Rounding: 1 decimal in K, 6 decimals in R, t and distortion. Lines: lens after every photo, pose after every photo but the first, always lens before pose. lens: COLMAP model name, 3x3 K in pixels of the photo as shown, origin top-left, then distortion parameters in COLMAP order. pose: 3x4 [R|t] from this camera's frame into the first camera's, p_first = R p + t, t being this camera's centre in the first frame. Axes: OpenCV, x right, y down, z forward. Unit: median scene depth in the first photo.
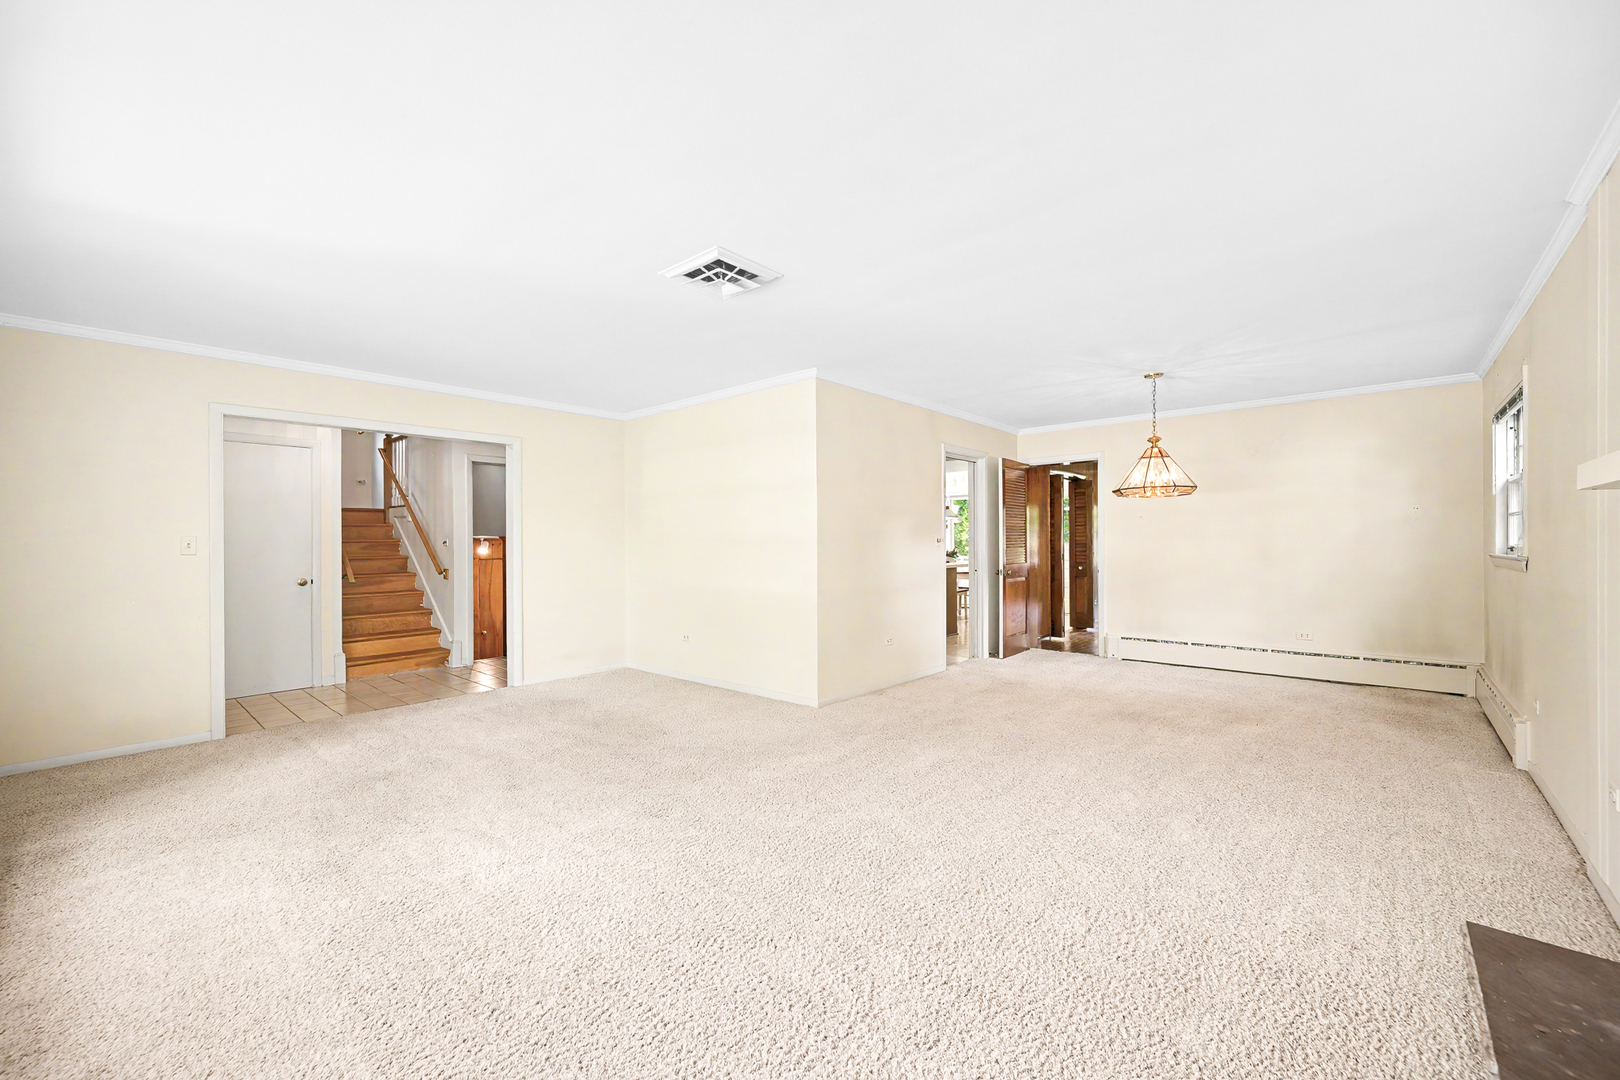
lens RADIAL K [[650.8, 0, 815.0], [0, 650.8, 539.7], [0, 0, 1]] dist [0.011494, 0.001053]
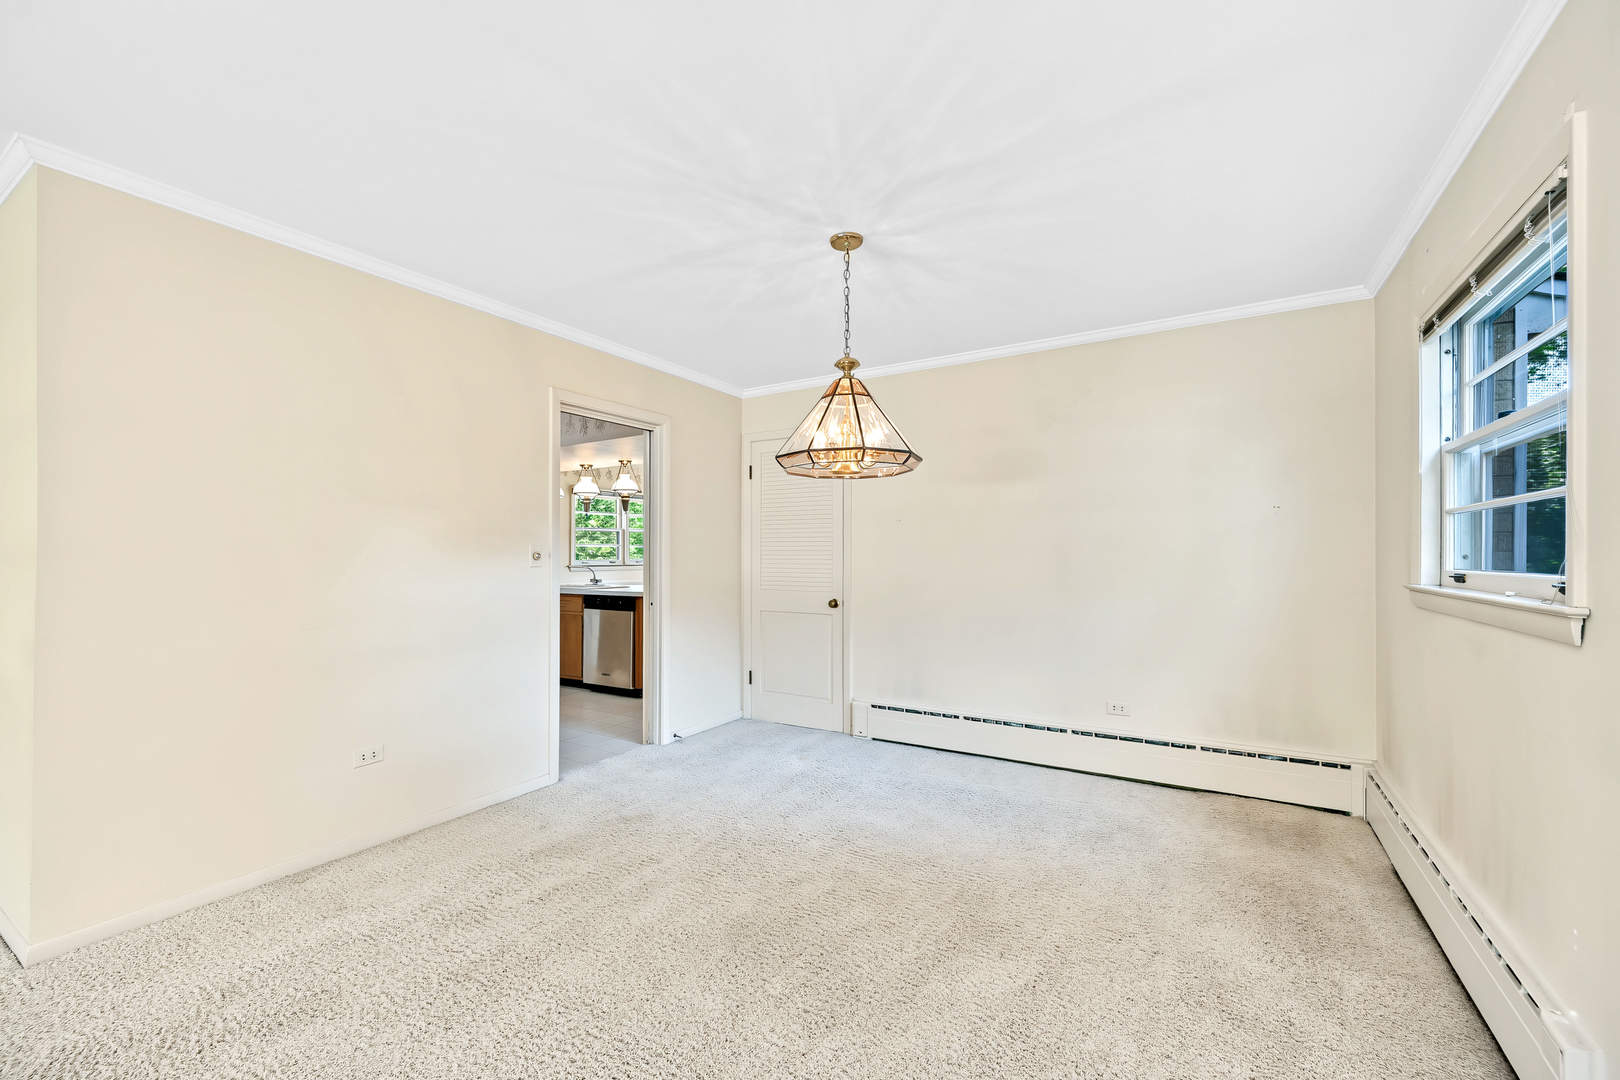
lens RADIAL K [[650.8, 0, 808.5], [0, 650.8, 551.4], [0, 0, 1]] dist [0.011494, 0.001053]
pose [[0.987477, 0.003842, 0.157717, 0.408682], [-0.003584, 0.999992, -0.001920, -0.003325], [-0.157723, 0.001331, 0.987483, 0.494090]]
